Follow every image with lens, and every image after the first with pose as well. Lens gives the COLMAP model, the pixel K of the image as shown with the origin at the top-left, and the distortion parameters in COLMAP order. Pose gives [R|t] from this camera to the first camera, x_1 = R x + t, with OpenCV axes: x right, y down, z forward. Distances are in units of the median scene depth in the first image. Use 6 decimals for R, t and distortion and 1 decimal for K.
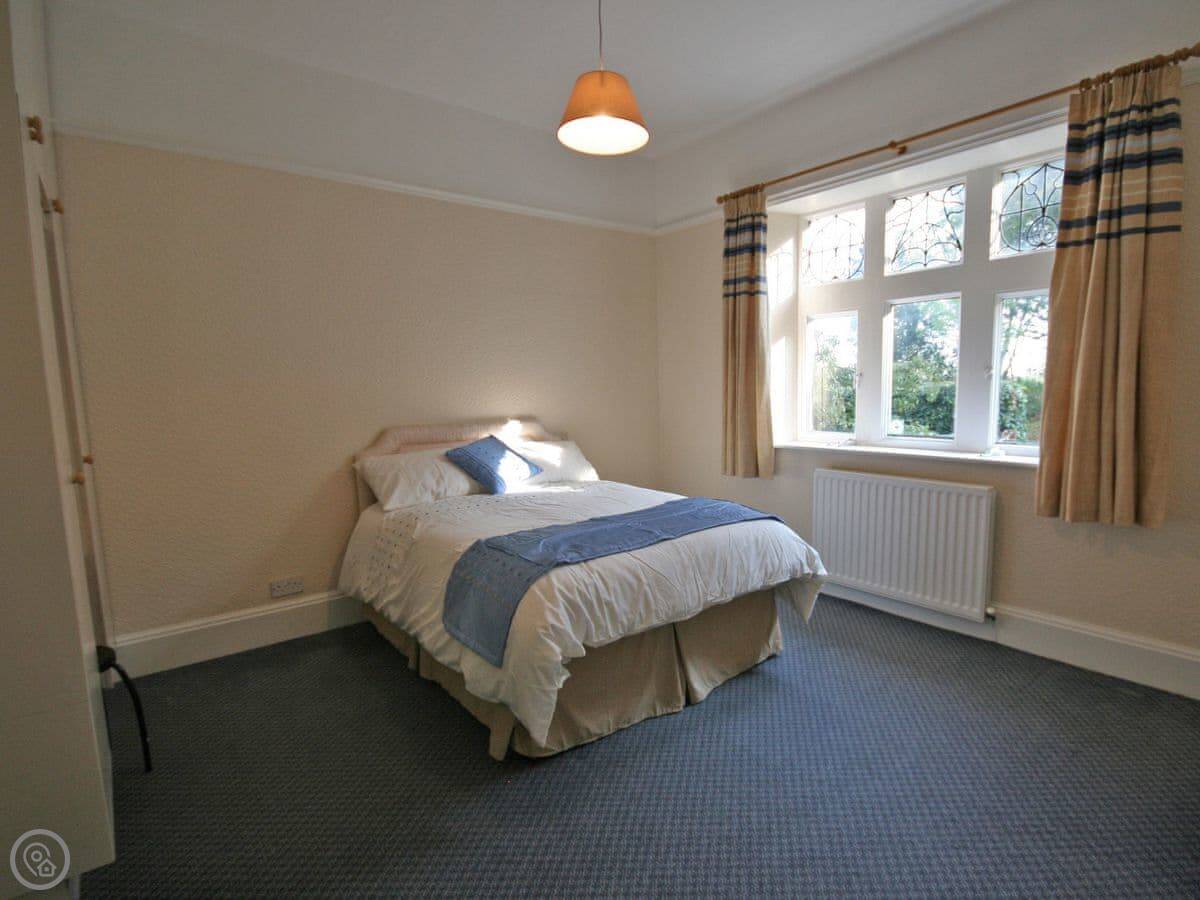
lens RADIAL K [[653.9, 0, 600.0], [0, 653.9, 450.0], [0, 0, 1]] dist [-0.001644, 0.000232]
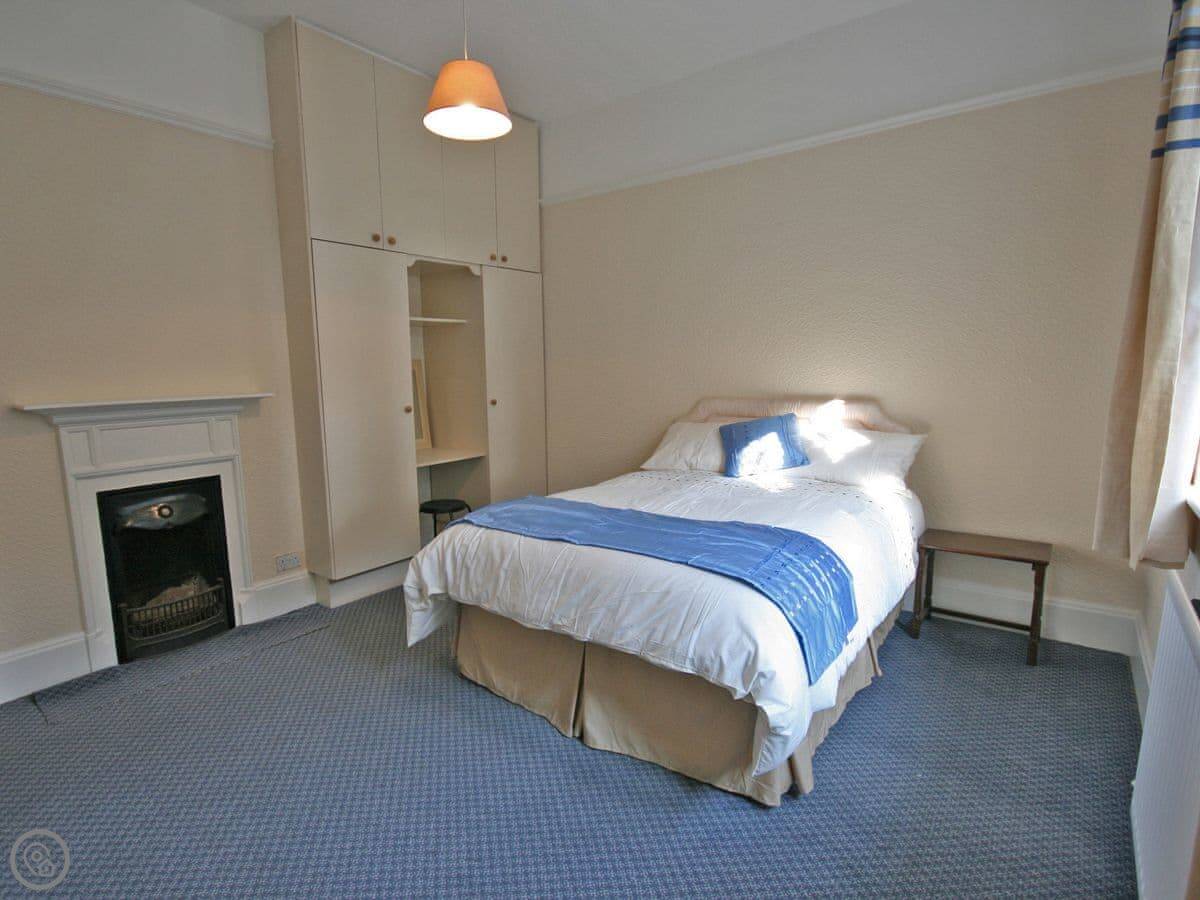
lens RADIAL K [[629.4, 0, 600.0], [0, 629.4, 450.0], [0, 0, 1]] dist [-0.004007, -0.000647]
pose [[0.232036, 0.144274, -0.961948, 0.823224], [-0.082123, 0.988314, 0.128419, -0.087202], [0.969234, 0.049200, 0.241173, 0.756801]]
